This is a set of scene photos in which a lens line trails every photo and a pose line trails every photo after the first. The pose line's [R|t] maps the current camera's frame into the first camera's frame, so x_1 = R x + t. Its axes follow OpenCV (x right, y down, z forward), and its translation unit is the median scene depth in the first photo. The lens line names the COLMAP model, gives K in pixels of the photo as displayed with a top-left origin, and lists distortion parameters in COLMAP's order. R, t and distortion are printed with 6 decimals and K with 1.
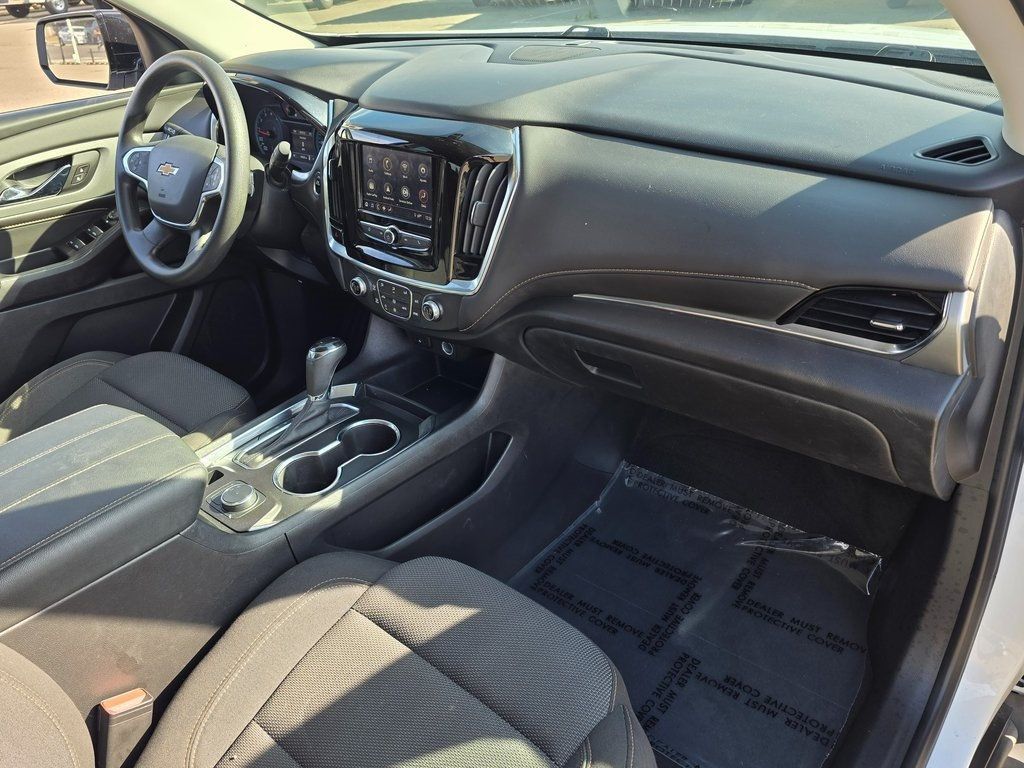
lens RADIAL K [[758.2, 0, 516.4], [0, 758.2, 394.2], [0, 0, 1]] dist [0.024028, 0.002881]
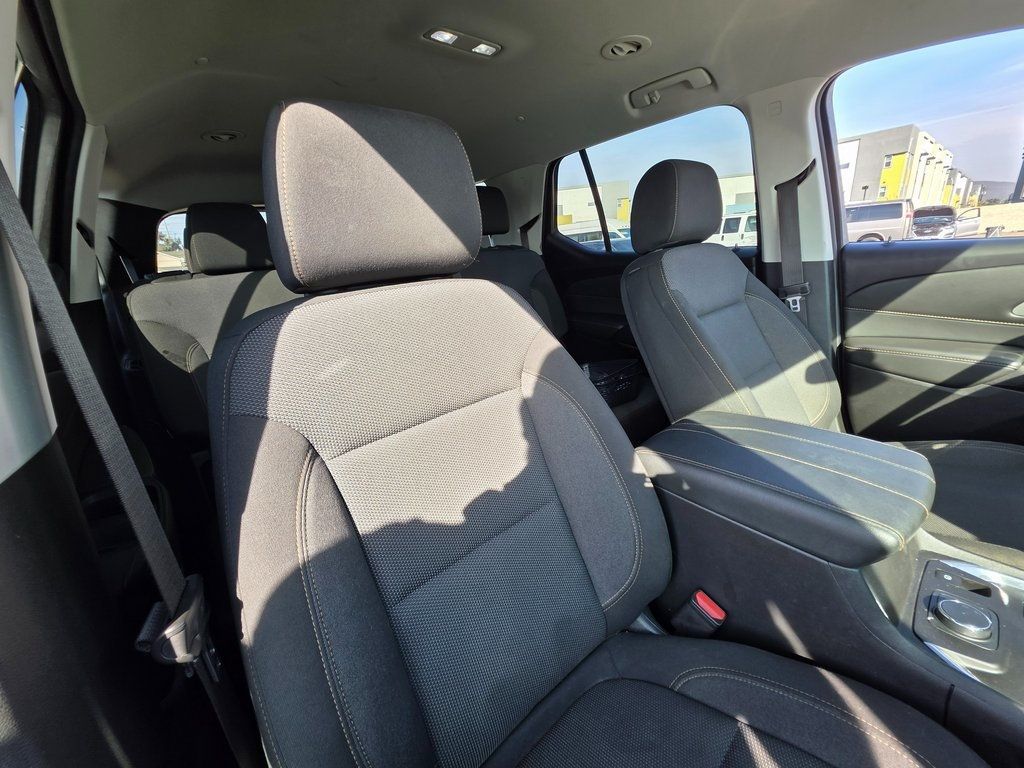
lens RADIAL K [[407.1, 0, 511.7], [0, 407.1, 383.9], [0, 0, 1]] dist [0.001389, -0.000641]
pose [[-0.152667, 0.376525, -0.913740, 0.050165], [-0.436062, 0.804045, 0.404180, -0.049695], [0.886872, 0.460153, 0.041437, 0.408929]]
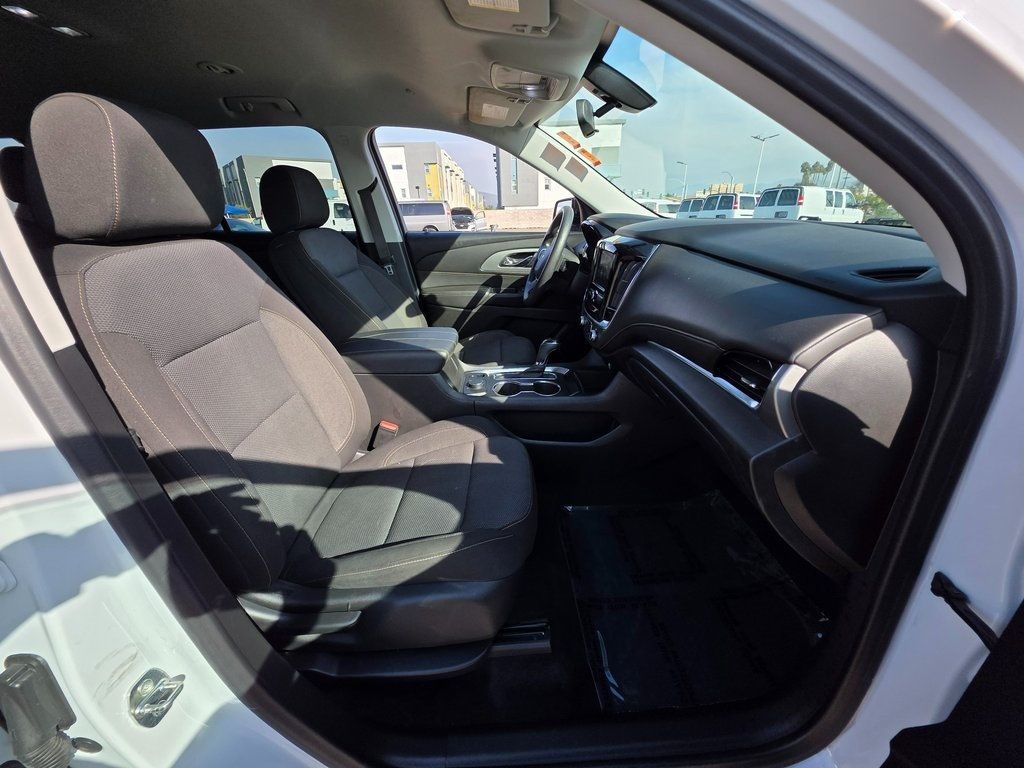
lens RADIAL K [[407.1, 0, 526.4], [0, 407.1, 382.8], [0, 0, 1]] dist [0.001389, -0.000641]
pose [[0.680411, 0.326430, -0.656113, 0.555272], [-0.400015, 0.915604, 0.040703, 0.027986], [0.614026, 0.234760, 0.753564, 0.190918]]
